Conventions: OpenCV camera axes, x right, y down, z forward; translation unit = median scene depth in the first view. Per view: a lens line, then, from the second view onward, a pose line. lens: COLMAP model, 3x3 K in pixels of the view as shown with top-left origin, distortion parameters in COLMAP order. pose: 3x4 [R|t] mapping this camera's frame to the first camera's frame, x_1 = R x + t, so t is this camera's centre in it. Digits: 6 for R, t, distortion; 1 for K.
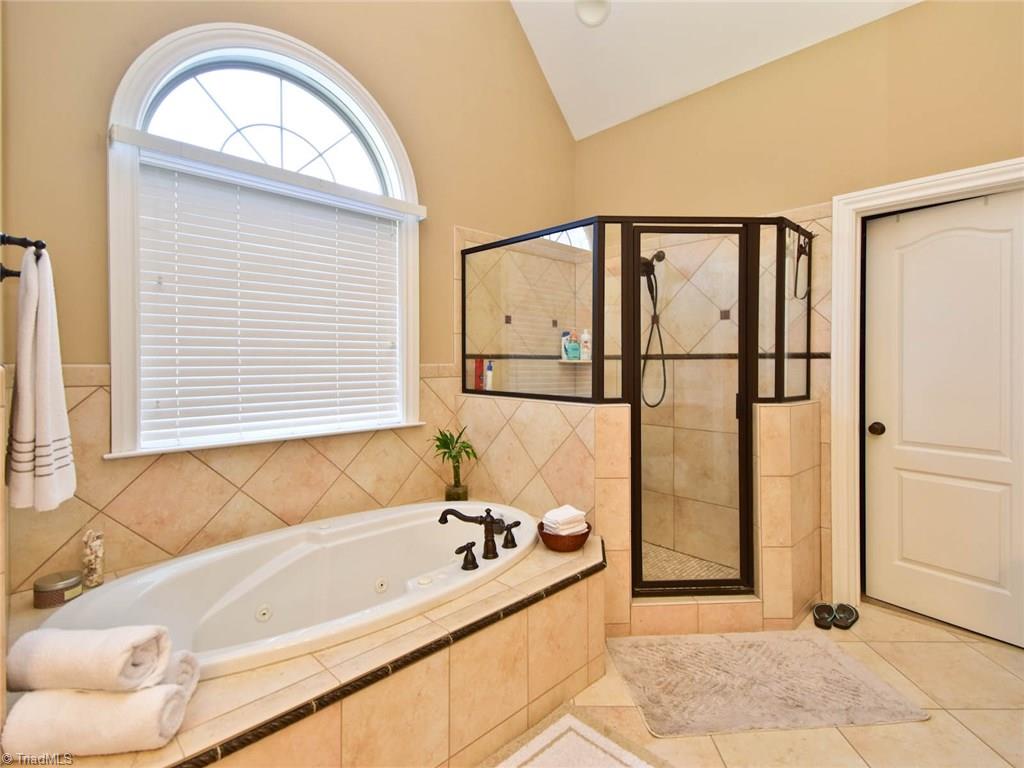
lens RADIAL K [[500.1, 0, 513.7], [0, 500.1, 386.8], [0, 0, 1]] dist [0.054981, -0.000139]
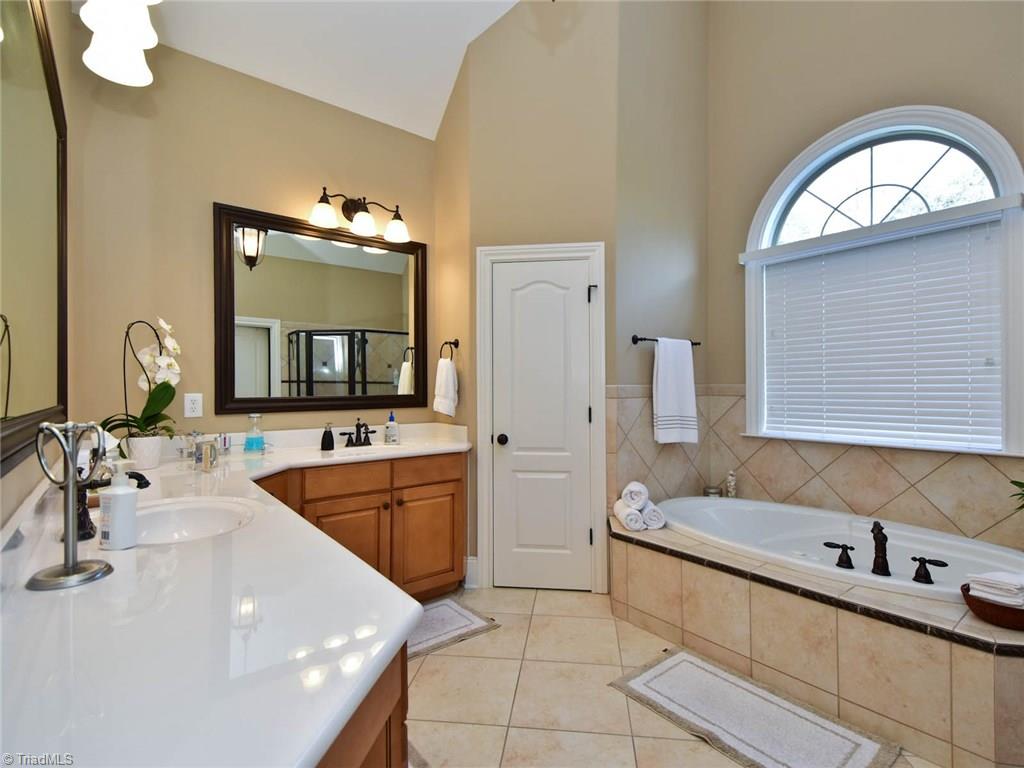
lens RADIAL K [[500.1, 0, 513.7], [0, 500.1, 386.8], [0, 0, 1]] dist [0.054981, -0.000139]
pose [[-0.095138, 0.011195, -0.995401, 0.965857], [-0.036427, 0.999228, 0.014720, -0.027644], [0.994797, 0.037659, -0.094657, 0.311406]]
